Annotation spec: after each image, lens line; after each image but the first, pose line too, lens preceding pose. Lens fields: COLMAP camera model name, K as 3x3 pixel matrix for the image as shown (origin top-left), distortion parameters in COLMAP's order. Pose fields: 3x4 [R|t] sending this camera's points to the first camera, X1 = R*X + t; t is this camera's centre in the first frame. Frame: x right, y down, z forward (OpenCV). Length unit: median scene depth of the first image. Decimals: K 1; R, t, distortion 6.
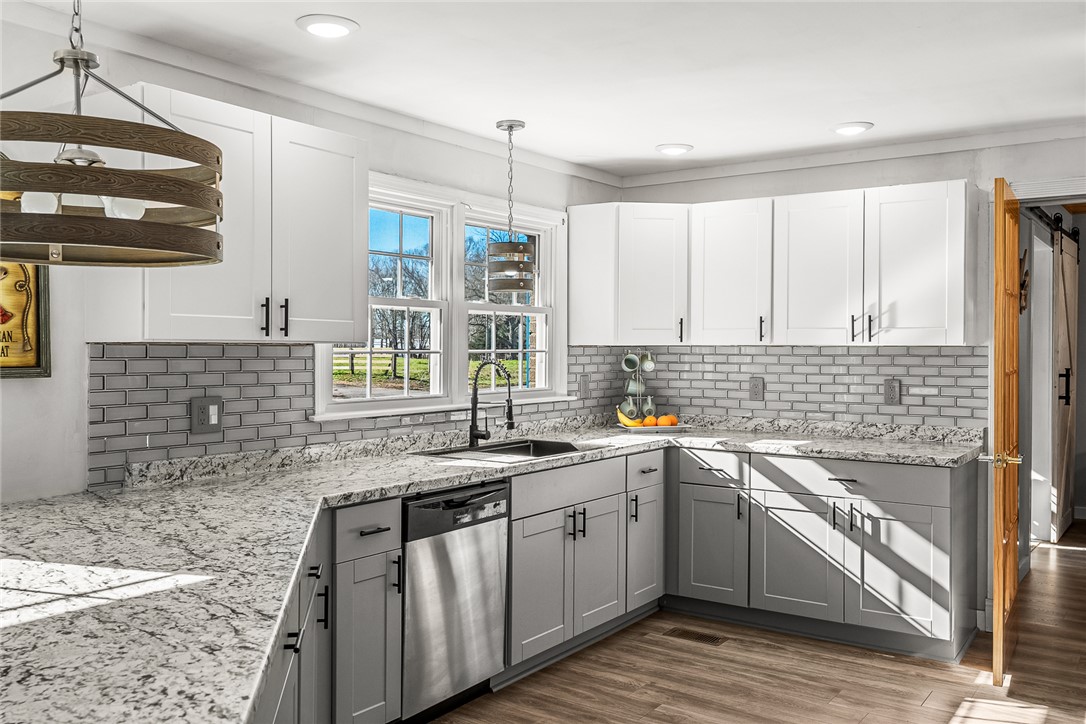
lens RADIAL K [[949.4, 0, 549.6], [0, 949.4, 355.7], [0, 0, 1]] dist [0.028399, -0.015535]
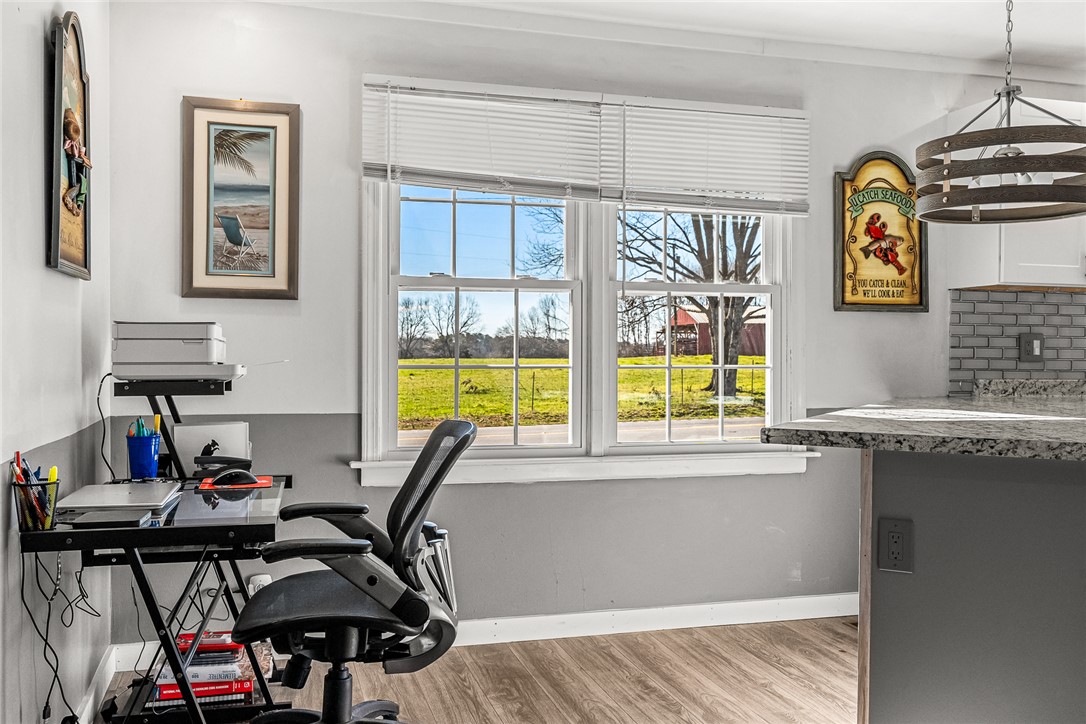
lens RADIAL K [[996.9, 0, 542.9], [0, 996.9, 357.9], [0, 0, 1]] dist [0.006337, 0.000000]
pose [[0.767337, 0.006947, -0.641206, -0.004765], [-0.008893, 0.999960, 0.000191, 0.066558], [0.641182, 0.005556, 0.767369, -0.359307]]
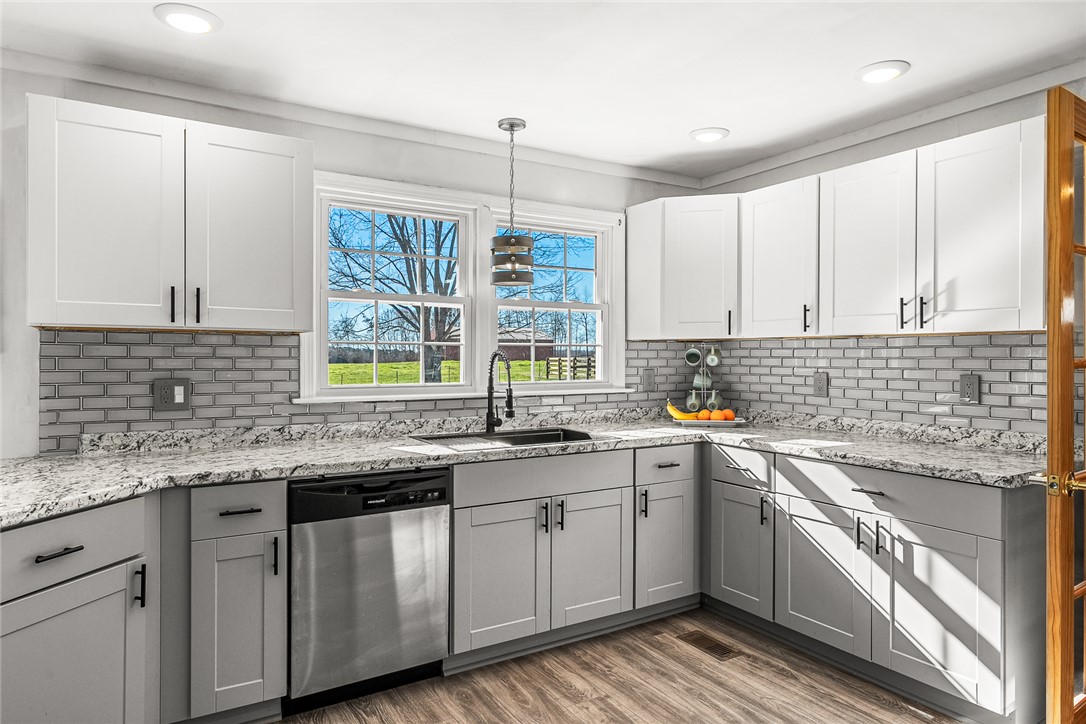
lens RADIAL K [[682.7, 0, 540.9], [0, 682.7, 359.3], [0, 0, 1]] dist [0.005520, 0.005762]
pose [[0.913872, 0.000980, -0.406001, 0.307368], [-0.003286, 0.999982, -0.004984, 0.018417], [0.405988, 0.005889, 0.913859, 0.350741]]
